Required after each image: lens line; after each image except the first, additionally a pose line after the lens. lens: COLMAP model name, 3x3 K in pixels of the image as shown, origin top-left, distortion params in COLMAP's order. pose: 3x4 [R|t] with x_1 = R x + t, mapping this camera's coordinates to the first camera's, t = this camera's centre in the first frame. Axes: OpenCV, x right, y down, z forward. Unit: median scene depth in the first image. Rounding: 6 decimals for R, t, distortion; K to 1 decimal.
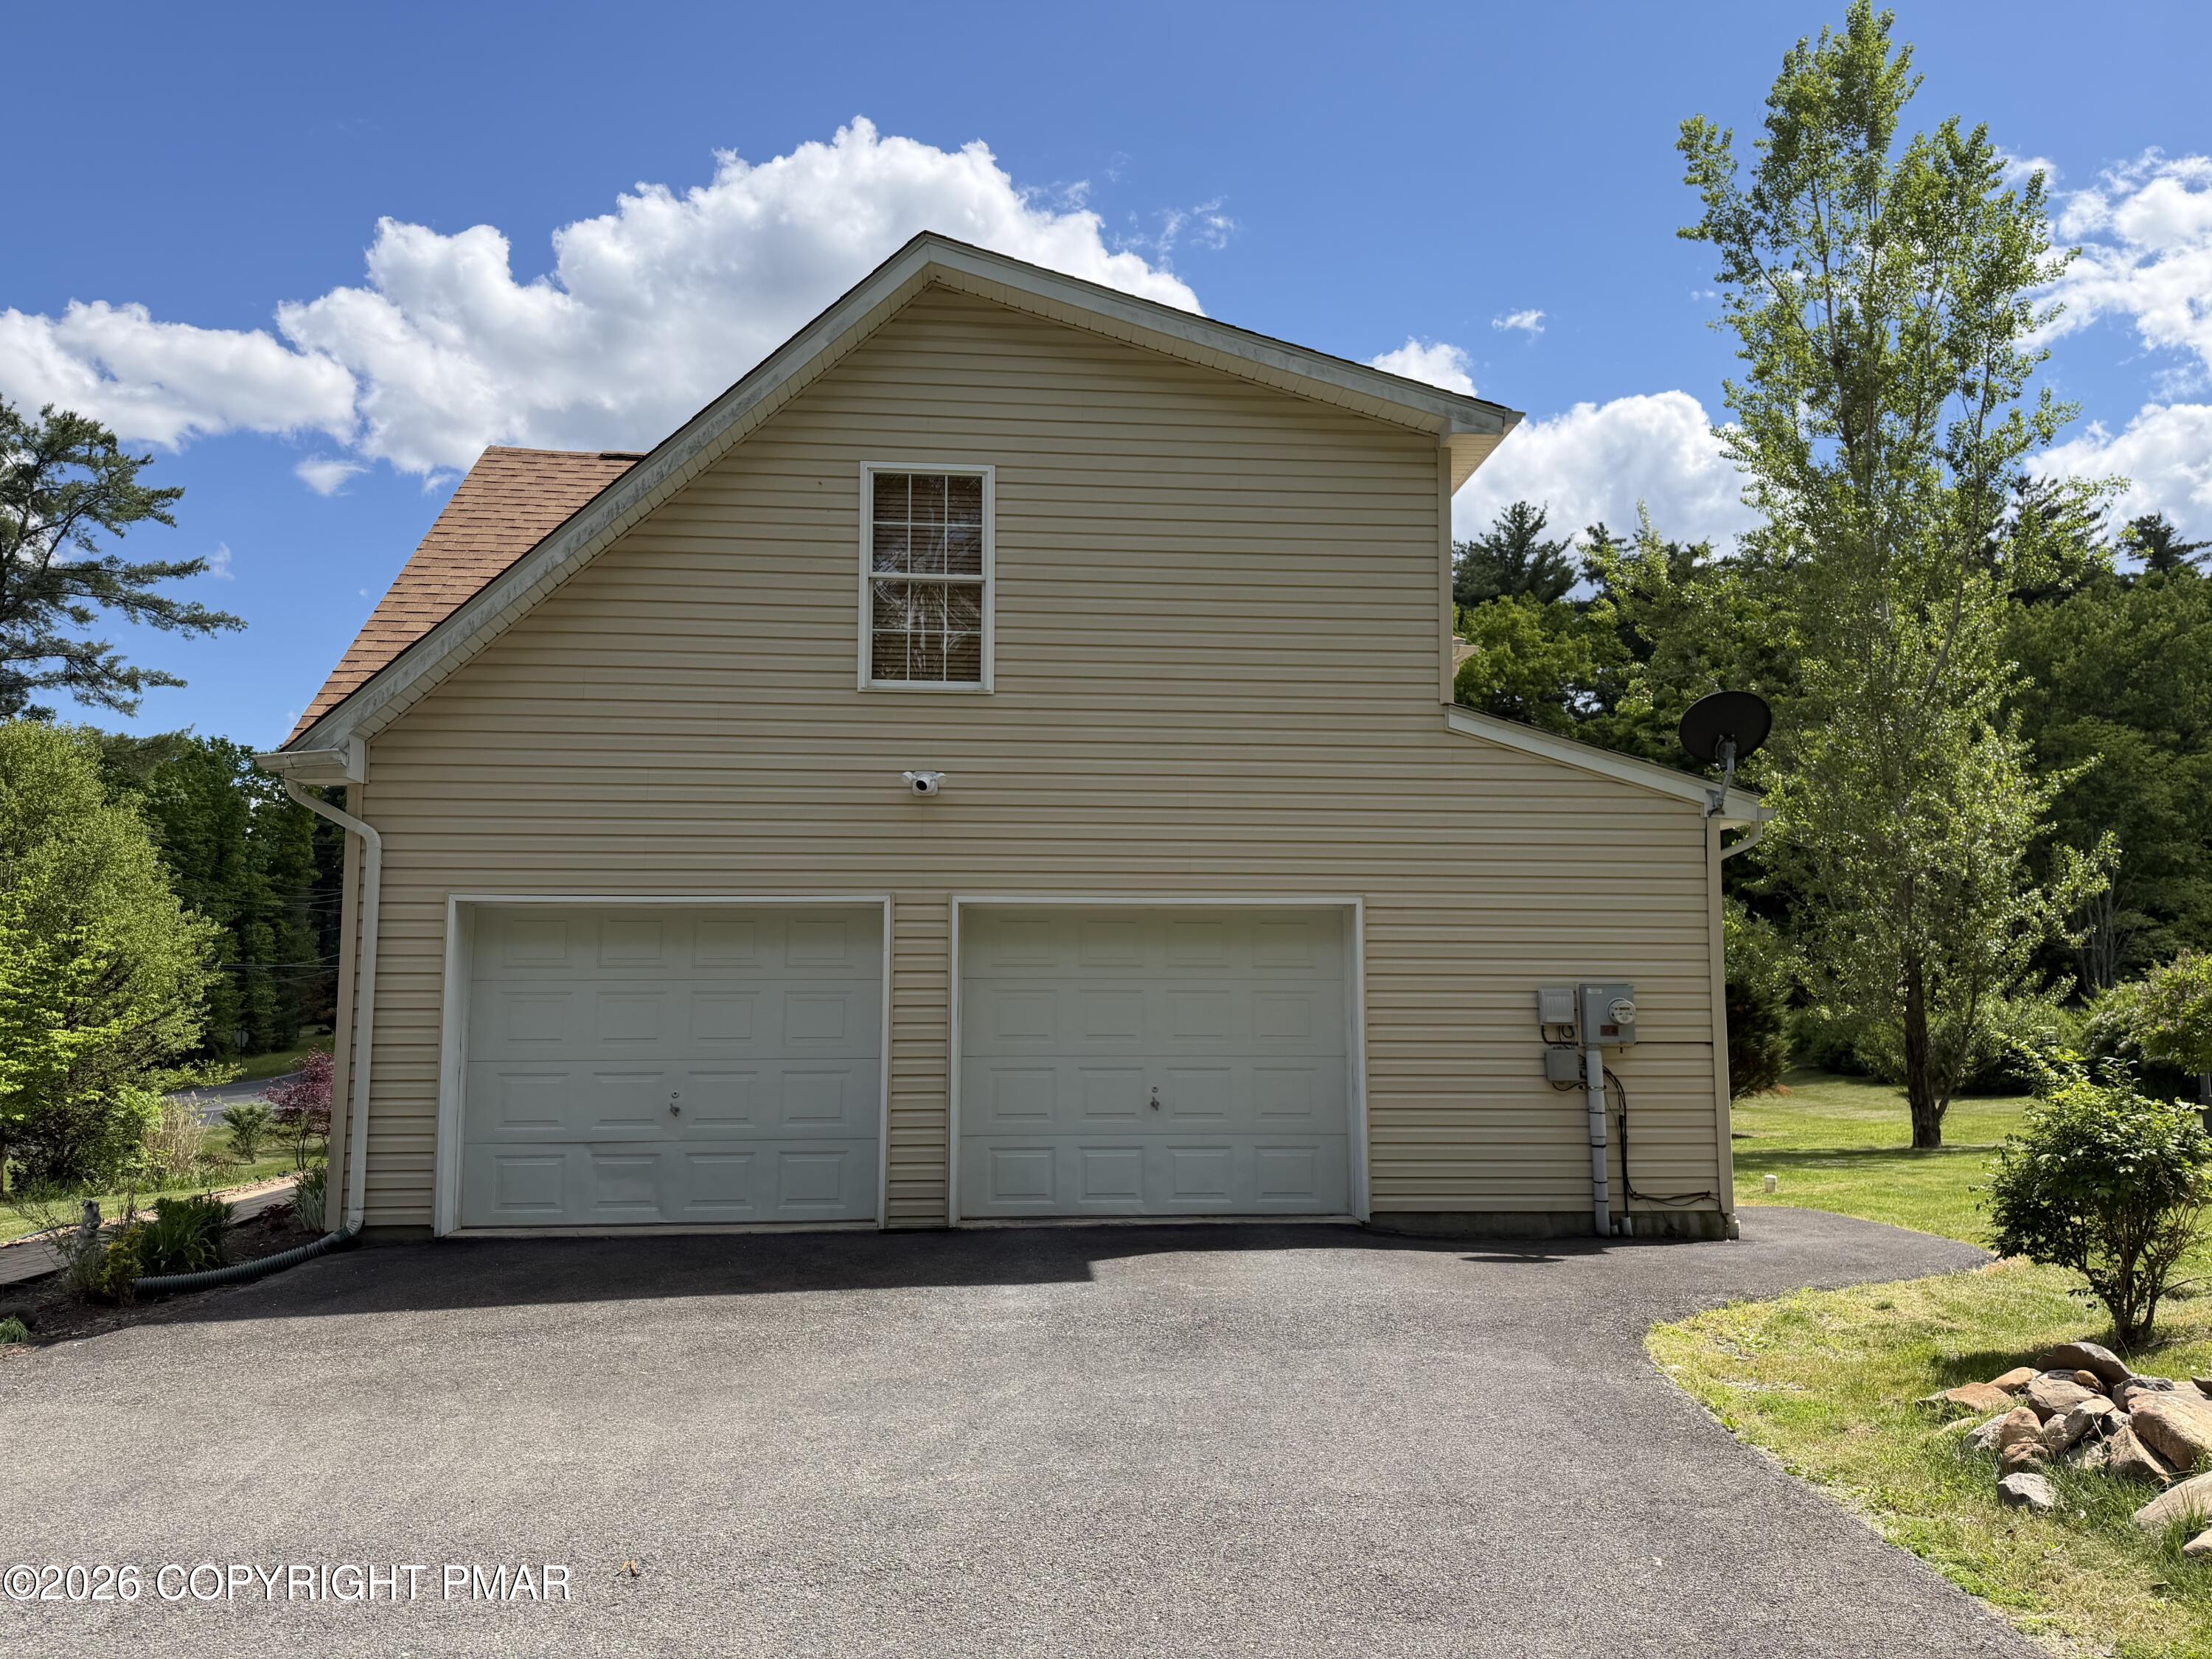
lens RADIAL K [[1554.6, 0, 1100.3], [0, 1554.6, 821.7], [0, 0, 1]] dist [0.091093, -0.093325]
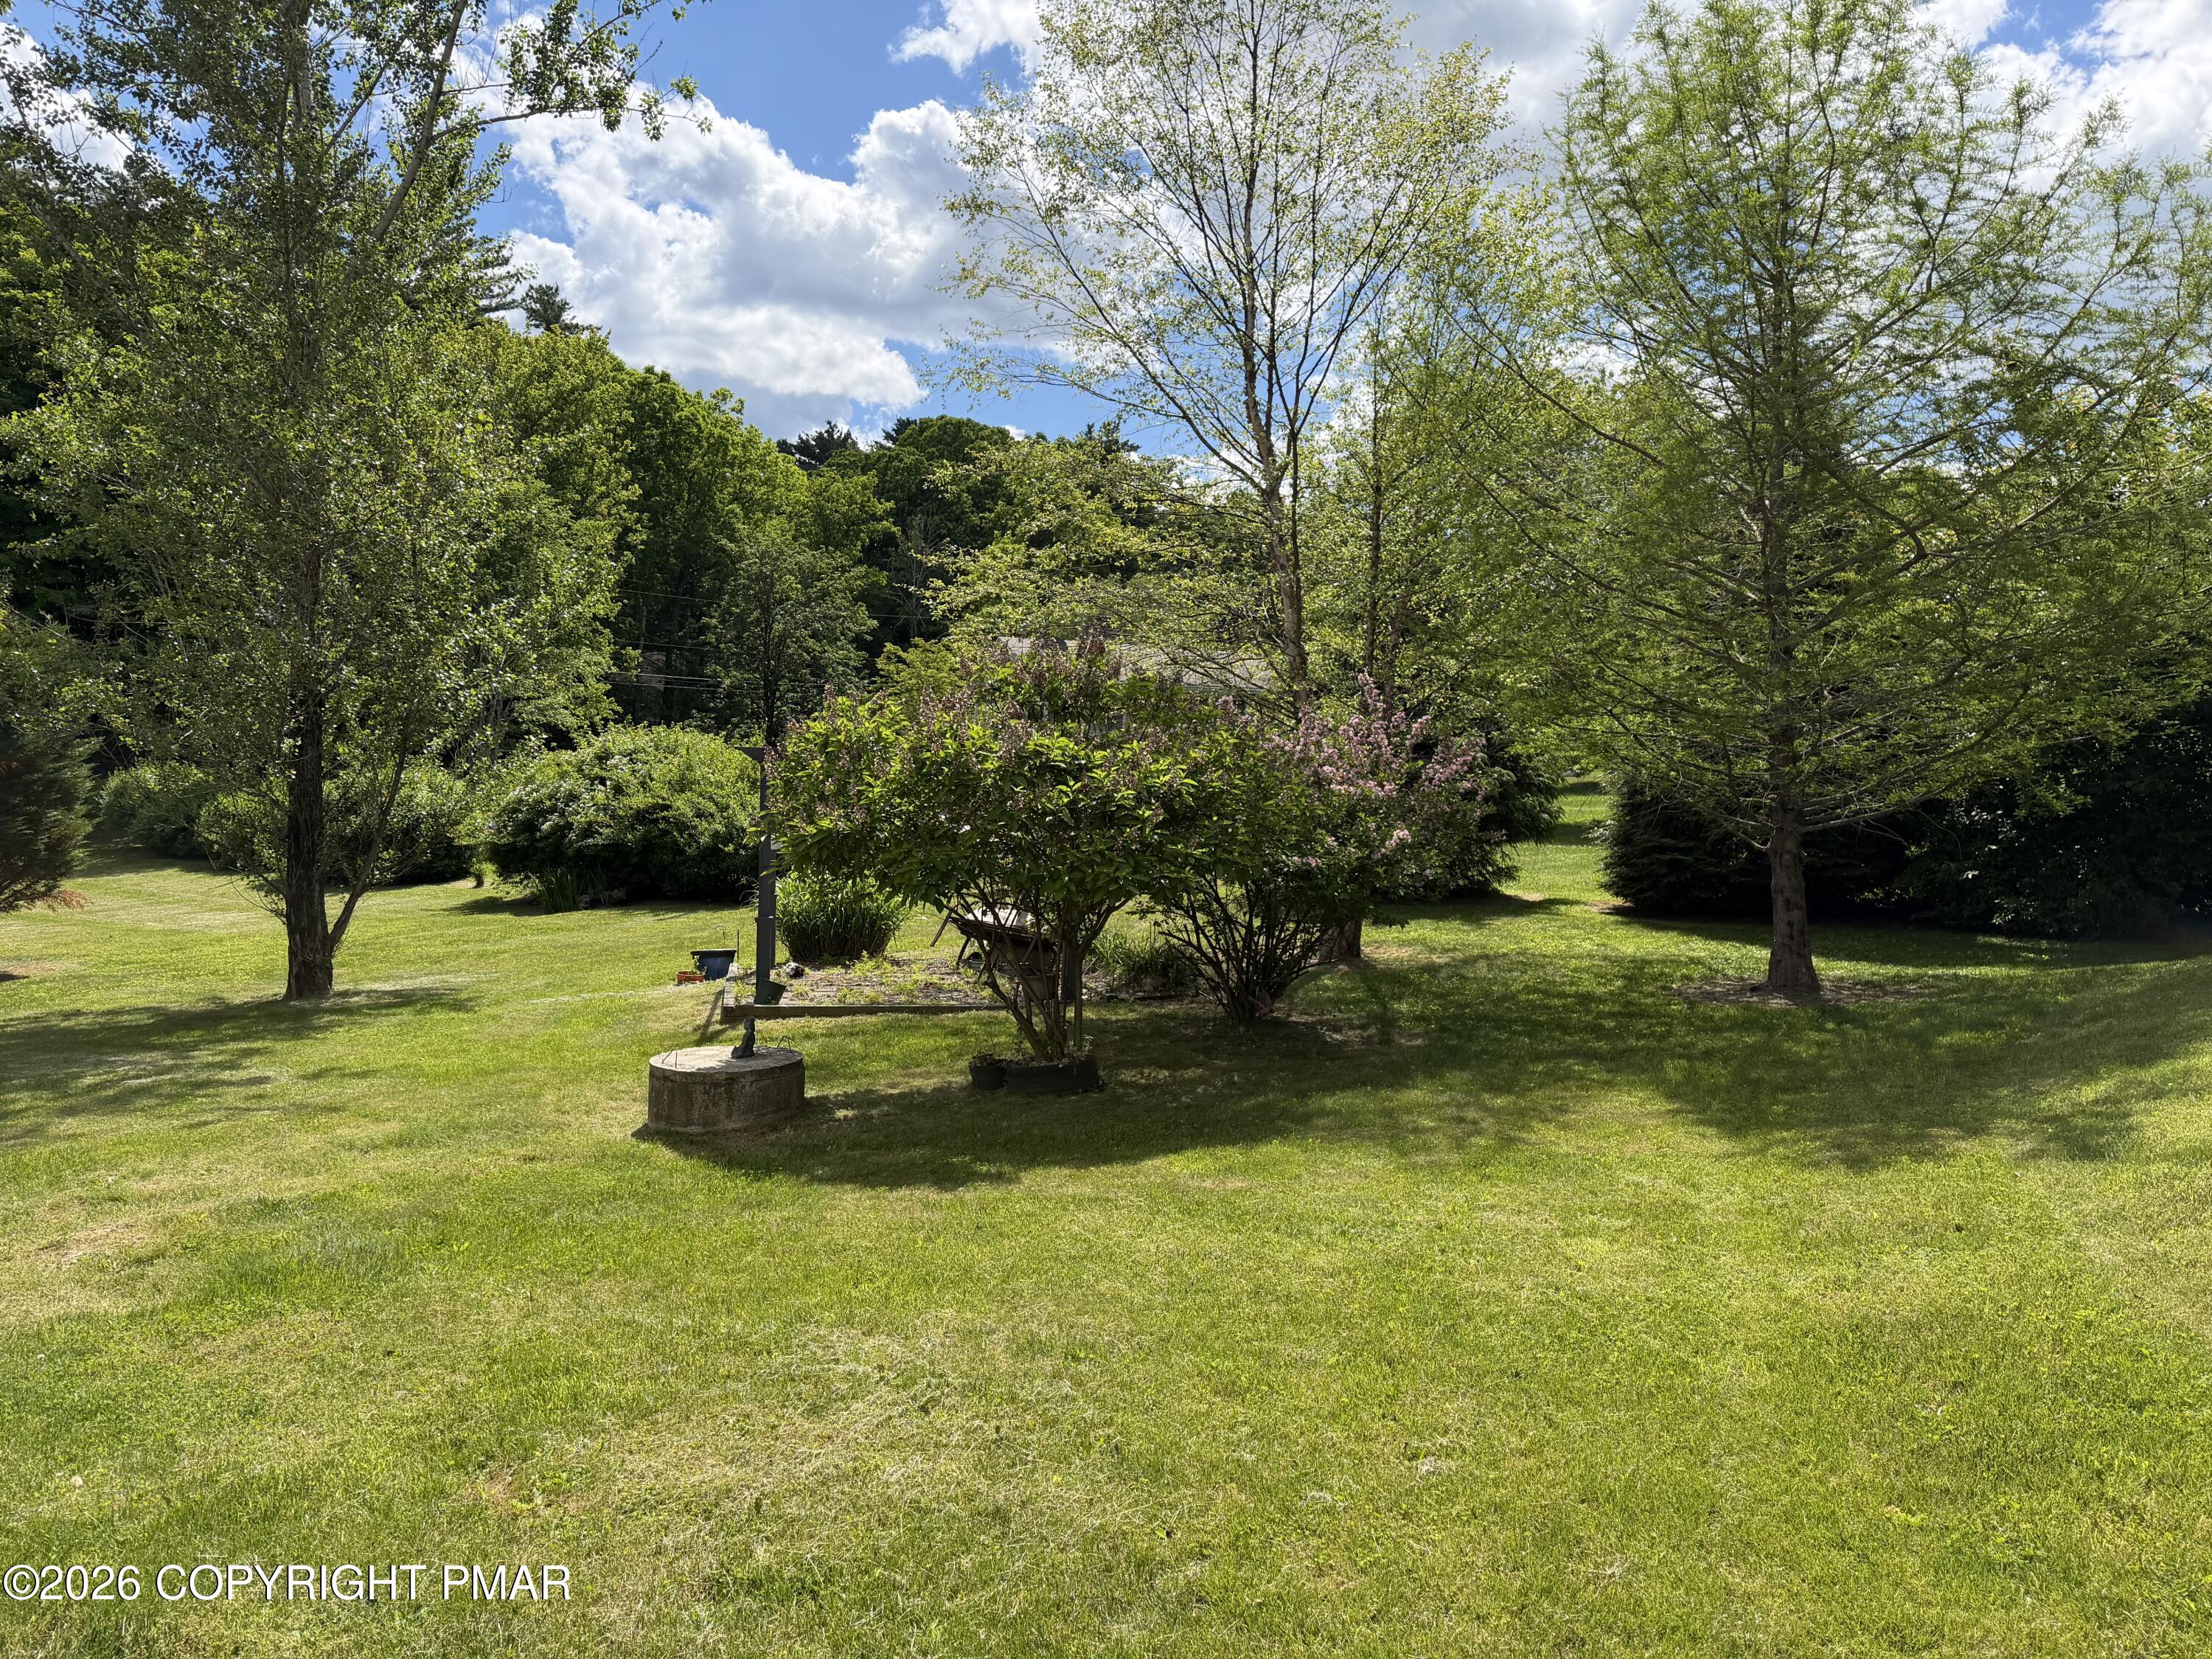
lens RADIAL K [[1554.6, 0, 1126.8], [0, 1554.6, 838.0], [0, 0, 1]] dist [0.091093, -0.093325]
pose [[0.560059, -0.005191, 0.828437, 0.170258], [-0.123230, 0.988334, 0.089502, 0.044894], [-0.819237, -0.152215, 0.552885, 0.366767]]
